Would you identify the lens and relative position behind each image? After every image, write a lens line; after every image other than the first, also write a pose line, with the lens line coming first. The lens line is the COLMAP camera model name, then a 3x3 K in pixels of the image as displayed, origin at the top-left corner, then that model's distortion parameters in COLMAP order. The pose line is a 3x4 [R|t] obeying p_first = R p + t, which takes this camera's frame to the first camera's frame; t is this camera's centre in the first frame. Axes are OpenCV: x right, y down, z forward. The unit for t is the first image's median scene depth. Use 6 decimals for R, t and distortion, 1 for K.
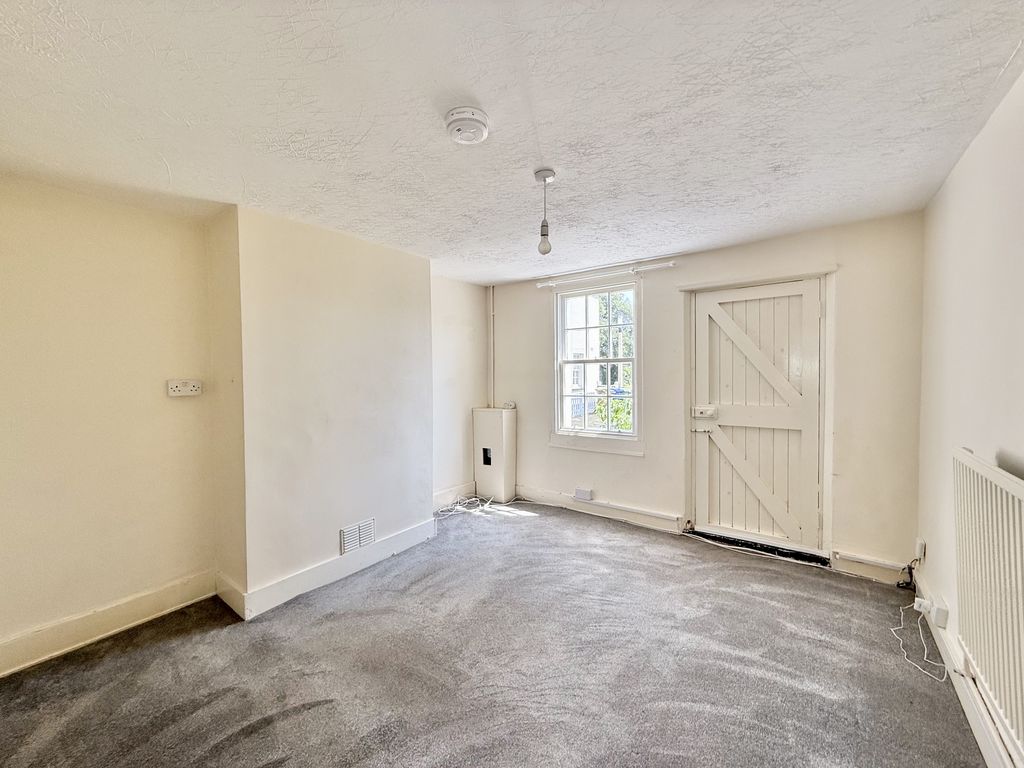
lens RADIAL K [[409.5, 0, 508.9], [0, 409.5, 382.6], [0, 0, 1]] dist [0.000060, 0.000030]
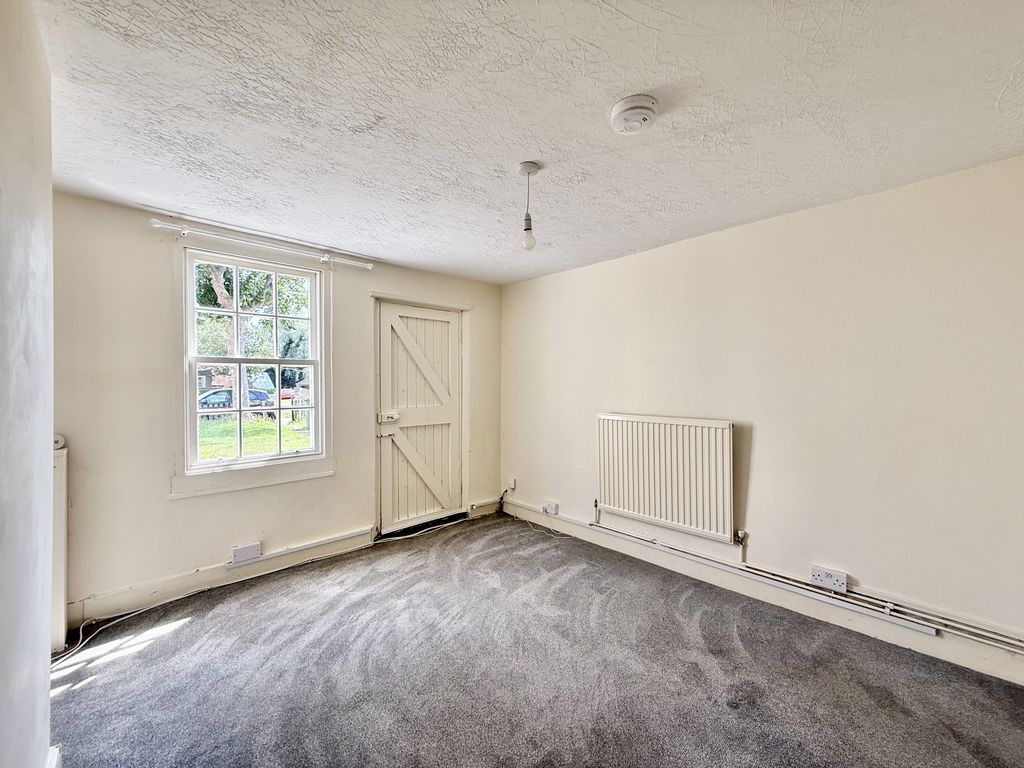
lens RADIAL K [[409.5, 0, 508.9], [0, 409.5, 382.6], [0, 0, 1]] dist [0.000060, 0.000030]
pose [[0.170112, 0.010219, 0.985372, -0.512526], [0.022431, 0.999647, -0.014240, 0.006675], [-0.985169, 0.024525, 0.169823, 0.529165]]
